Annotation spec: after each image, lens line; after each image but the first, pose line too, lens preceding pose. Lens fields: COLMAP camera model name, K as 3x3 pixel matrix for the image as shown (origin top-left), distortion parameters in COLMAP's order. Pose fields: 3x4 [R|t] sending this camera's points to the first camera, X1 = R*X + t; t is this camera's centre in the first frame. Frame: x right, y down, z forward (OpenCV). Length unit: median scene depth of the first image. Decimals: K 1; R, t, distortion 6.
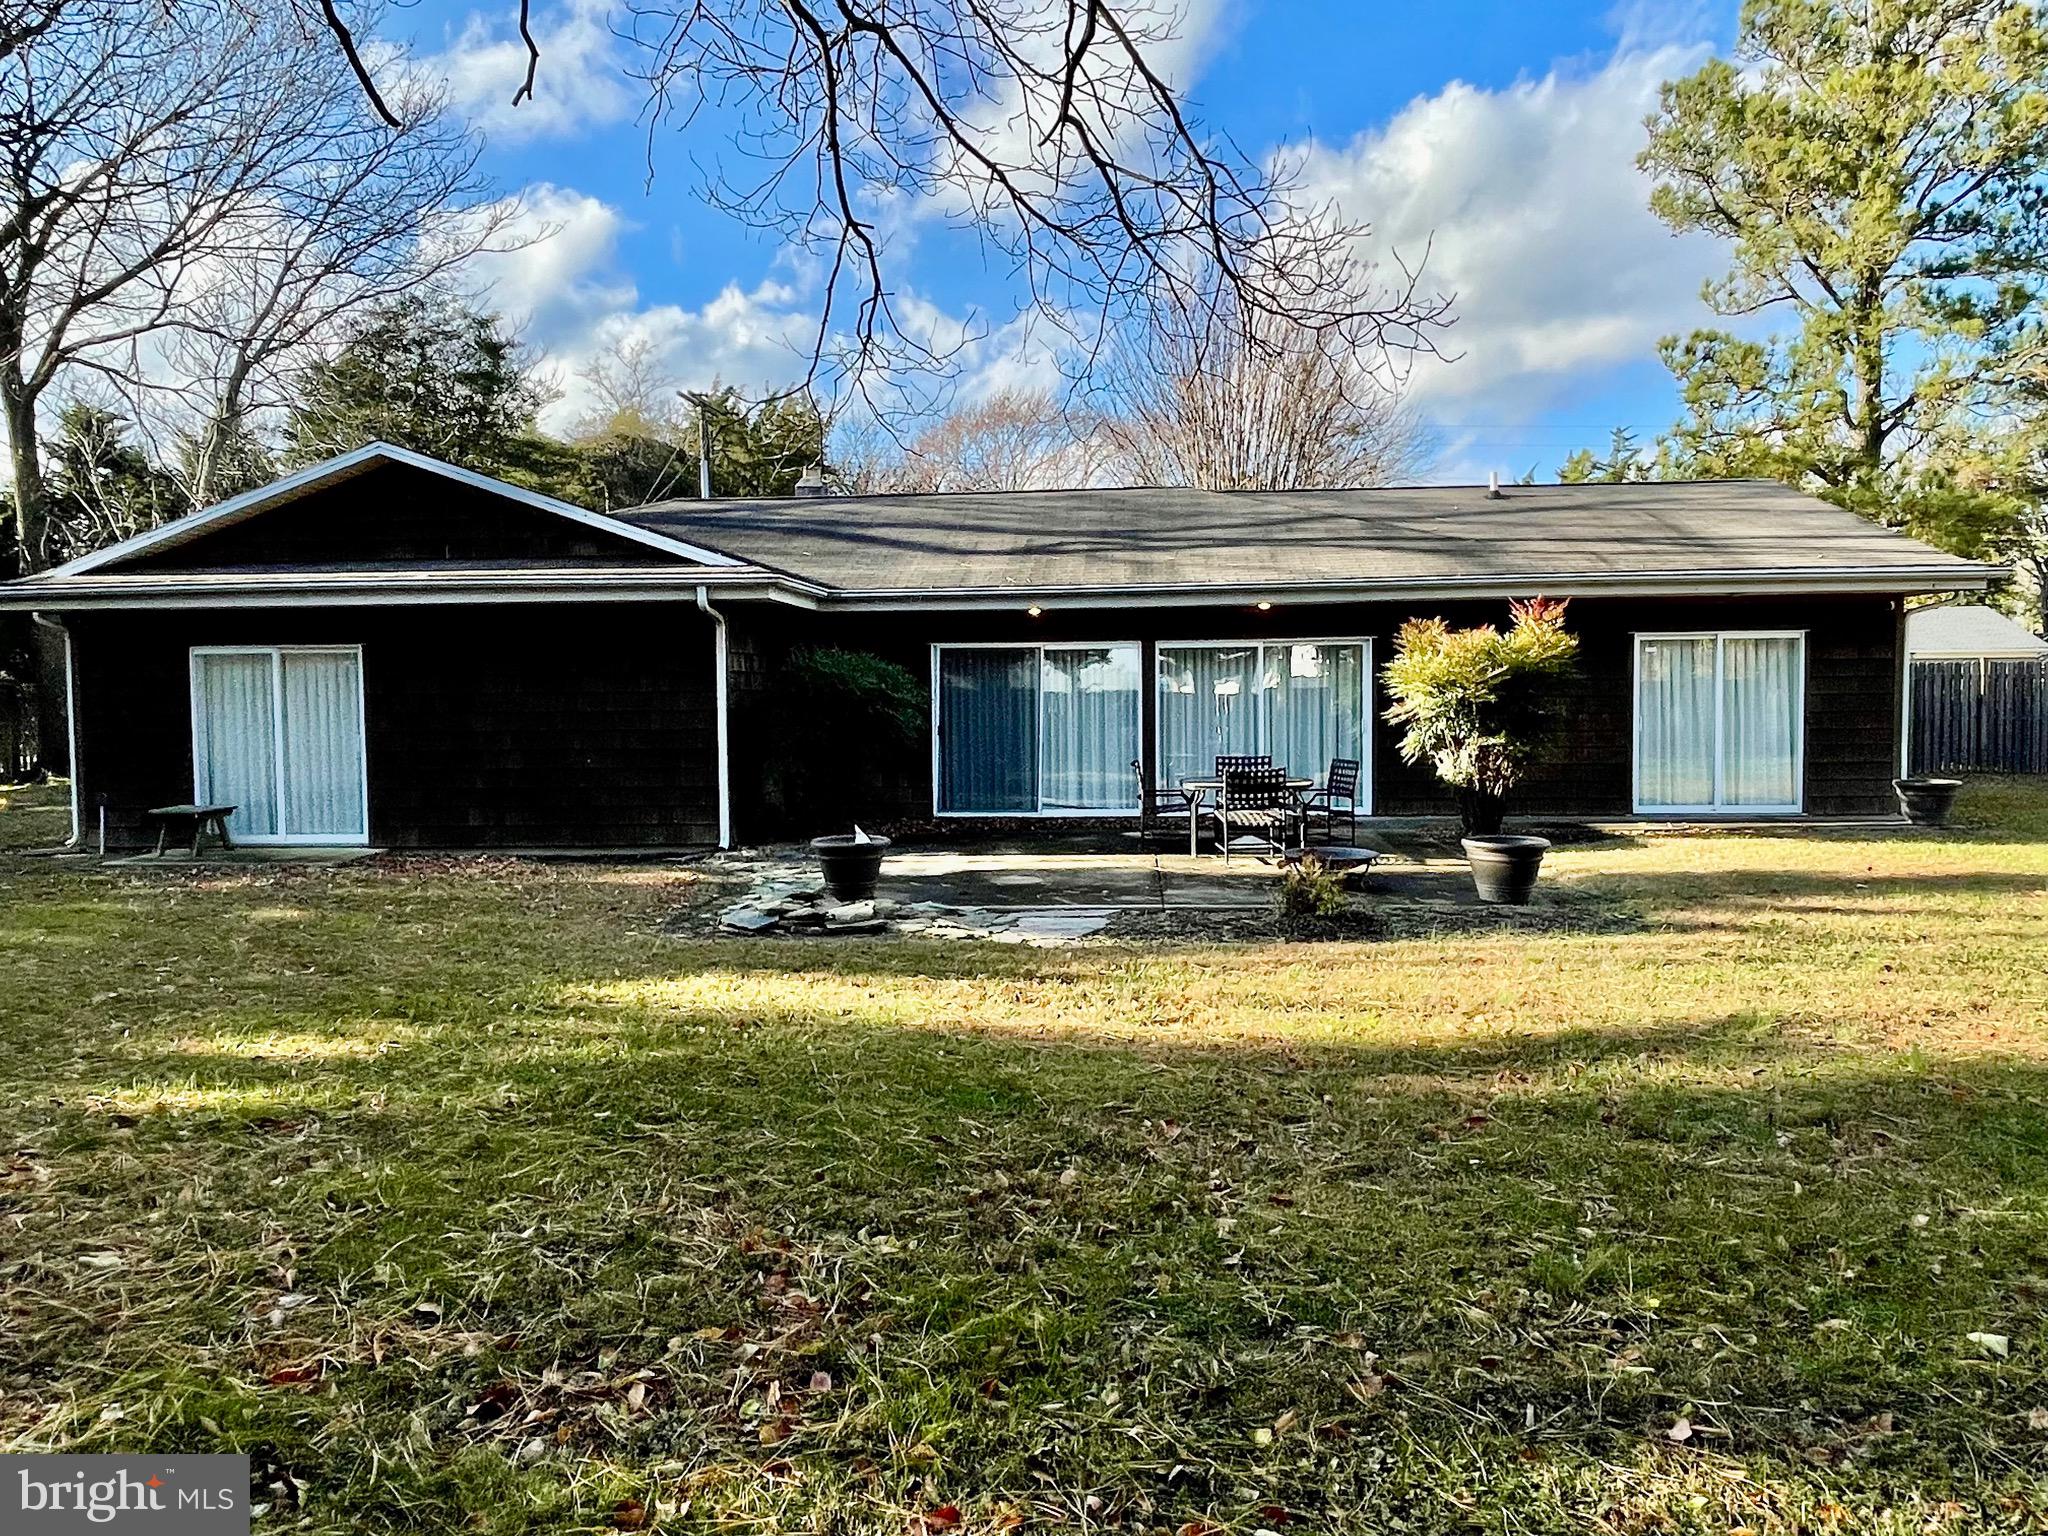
lens RADIAL K [[1435.9, 0, 1021.4], [0, 1435.9, 717.9], [0, 0, 1]] dist [-0.010796, -0.003125]
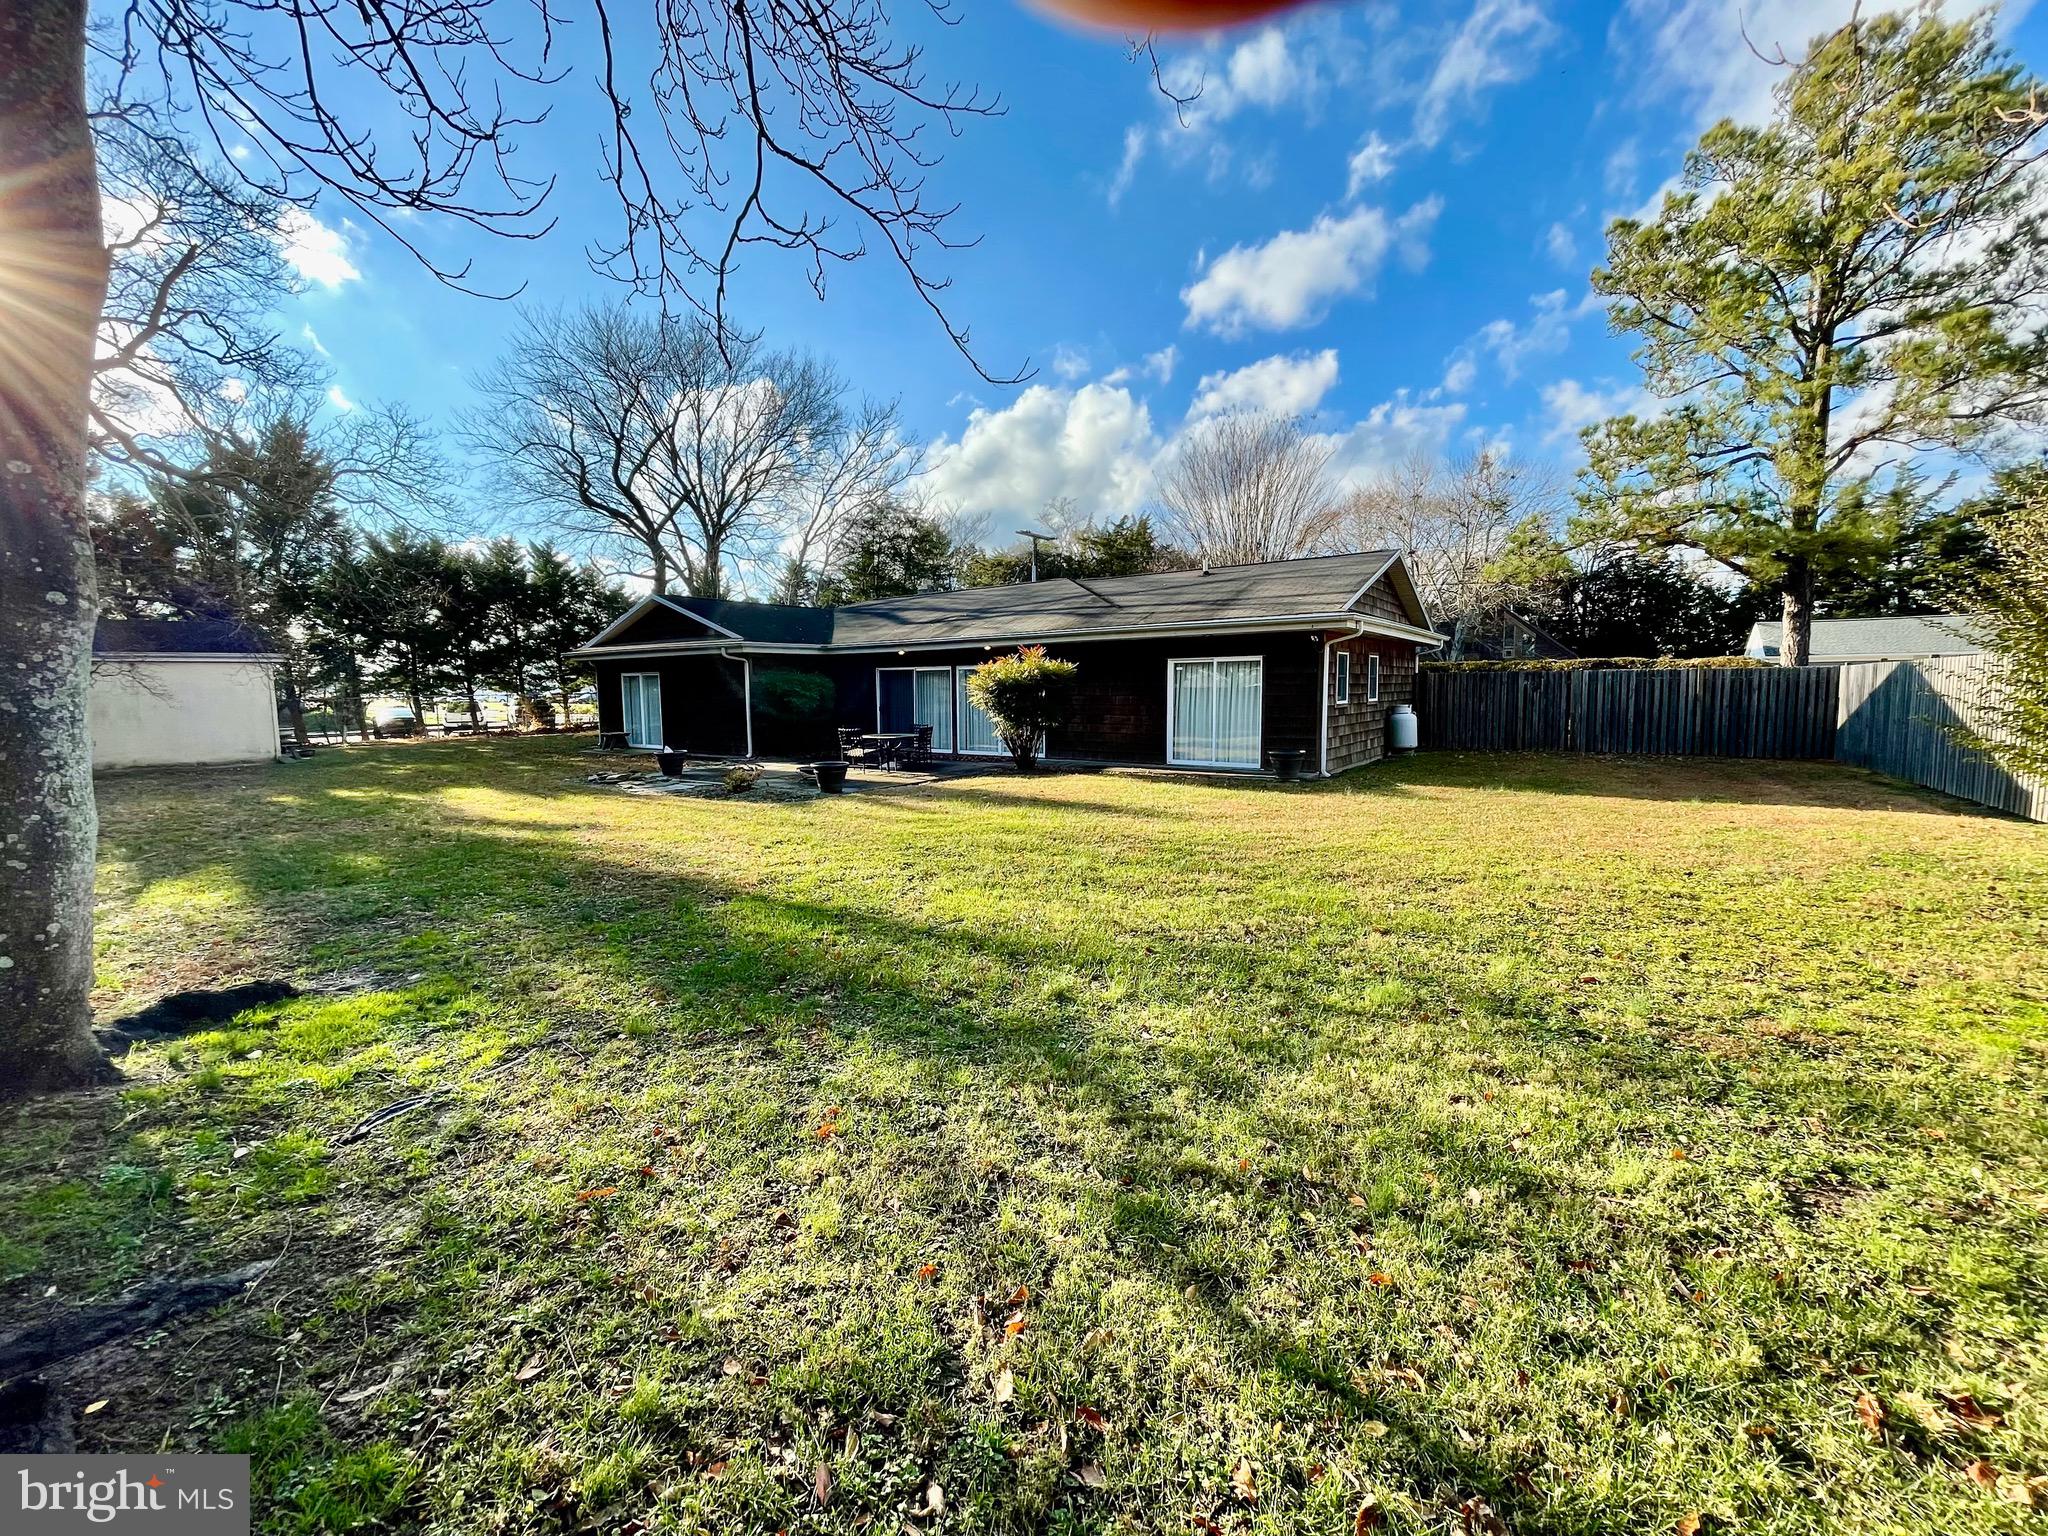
lens RADIAL K [[813.7, 0, 1024.0], [0, 813.7, 768.0], [0, 0, 1]] dist [-0.000955, -0.000466]
pose [[0.848544, 0.054713, -0.526288, 0.804940], [-0.010699, 0.996210, 0.086316, -0.012169], [0.529016, -0.067613, 0.845914, 0.090434]]
